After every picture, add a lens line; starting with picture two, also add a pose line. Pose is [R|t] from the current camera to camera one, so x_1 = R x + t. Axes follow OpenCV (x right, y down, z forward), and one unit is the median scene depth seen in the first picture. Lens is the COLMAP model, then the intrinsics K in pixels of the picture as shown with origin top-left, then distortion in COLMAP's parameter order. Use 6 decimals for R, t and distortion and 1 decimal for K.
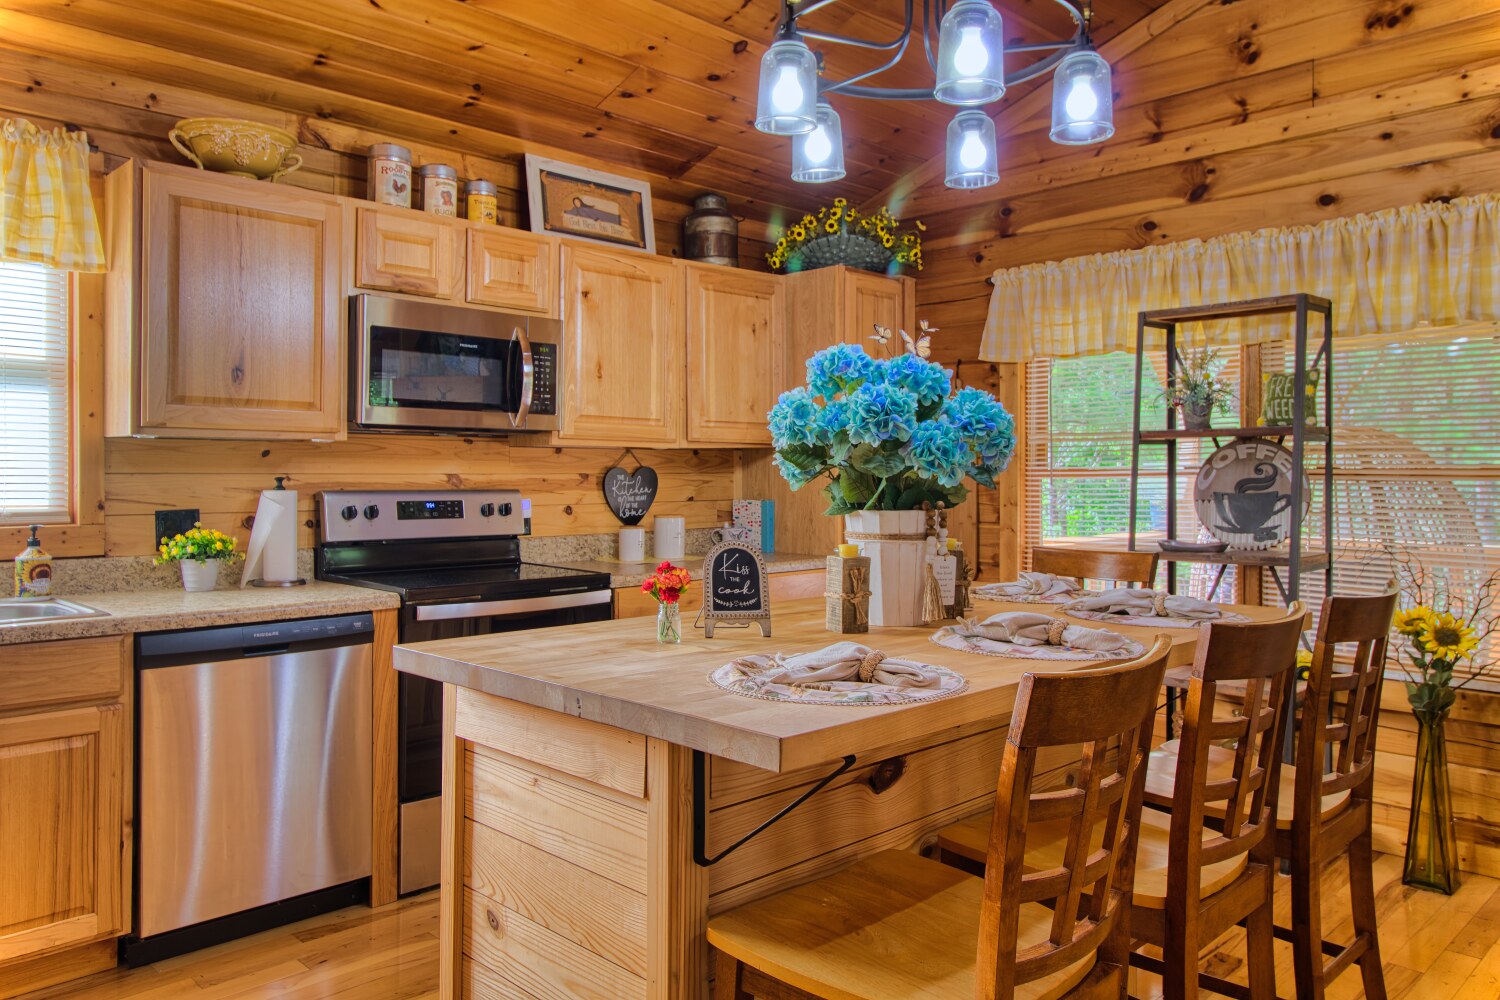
lens RADIAL K [[1097.2, 0, 753.2], [0, 1097.2, 463.0], [0, 0, 1]] dist [0.003206, 0.000196]
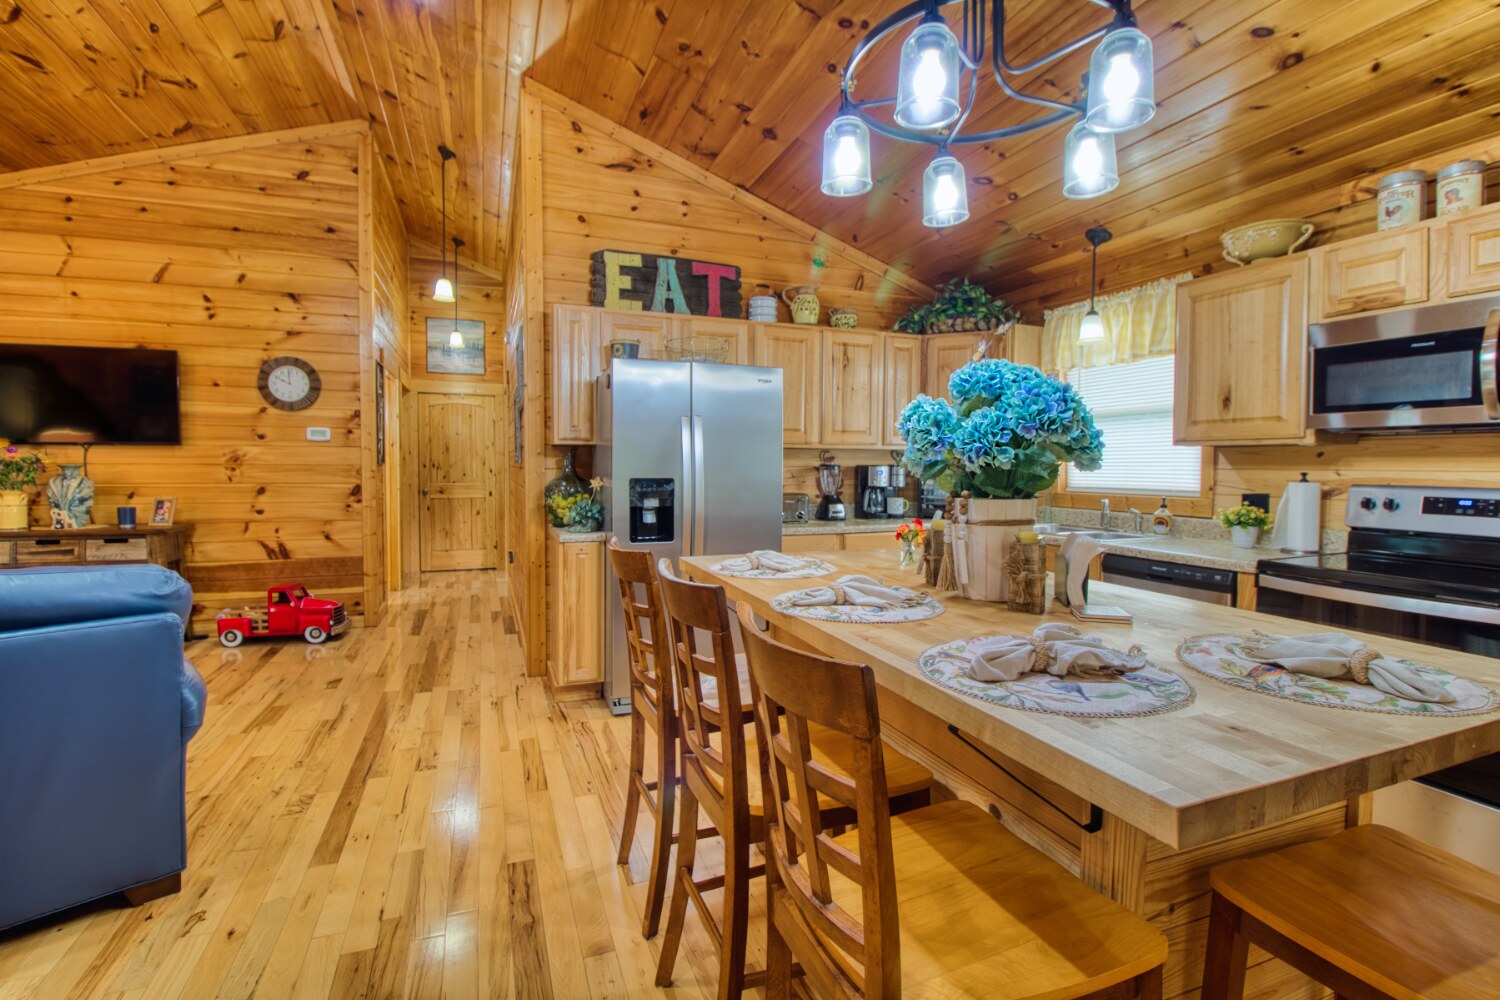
lens RADIAL K [[675.1, 0, 750.0], [0, 675.1, 500.0], [0, 0, 1]] dist [-0.001469, -0.000193]
pose [[-0.391453, 0.041991, -0.919240, 0.543853], [-0.000922, 0.998940, 0.046024, 0.008514], [0.920198, 0.018864, -0.390999, 0.656664]]
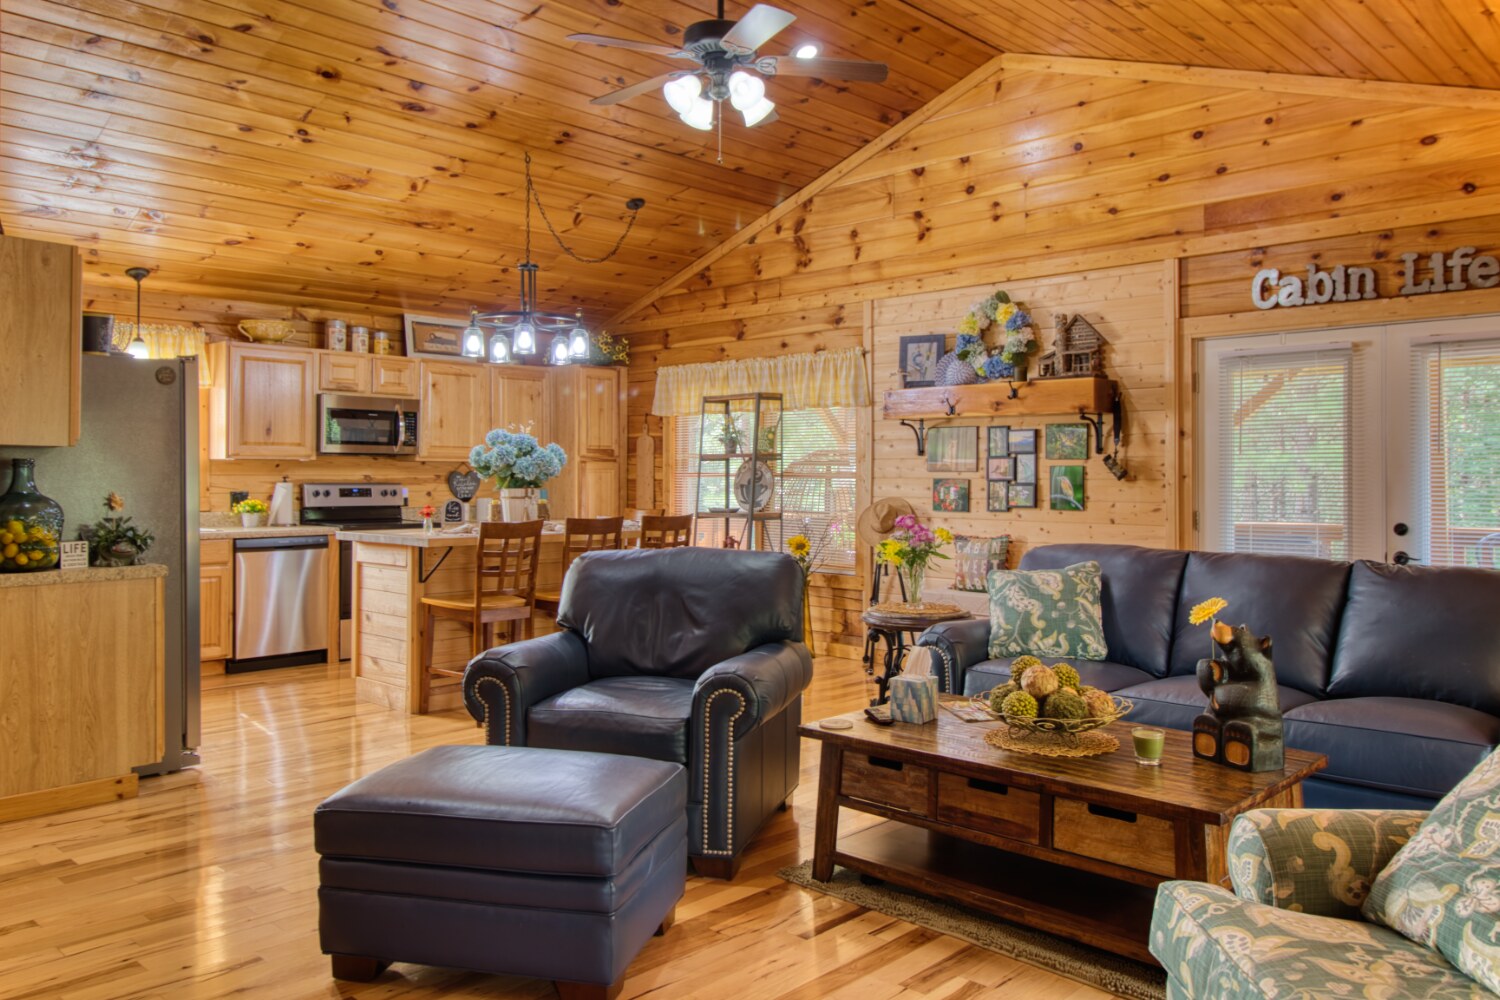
lens RADIAL K [[1126.0, 0, 734.8], [0, 1126.0, 463.9], [0, 0, 1]] dist [0.000152, 0.000284]
pose [[0.999797, 0.000616, 0.020131, 0.391842], [-0.000638, 0.999999, 0.001056, -0.014417], [-0.020130, -0.001069, 0.999797, -1.177082]]
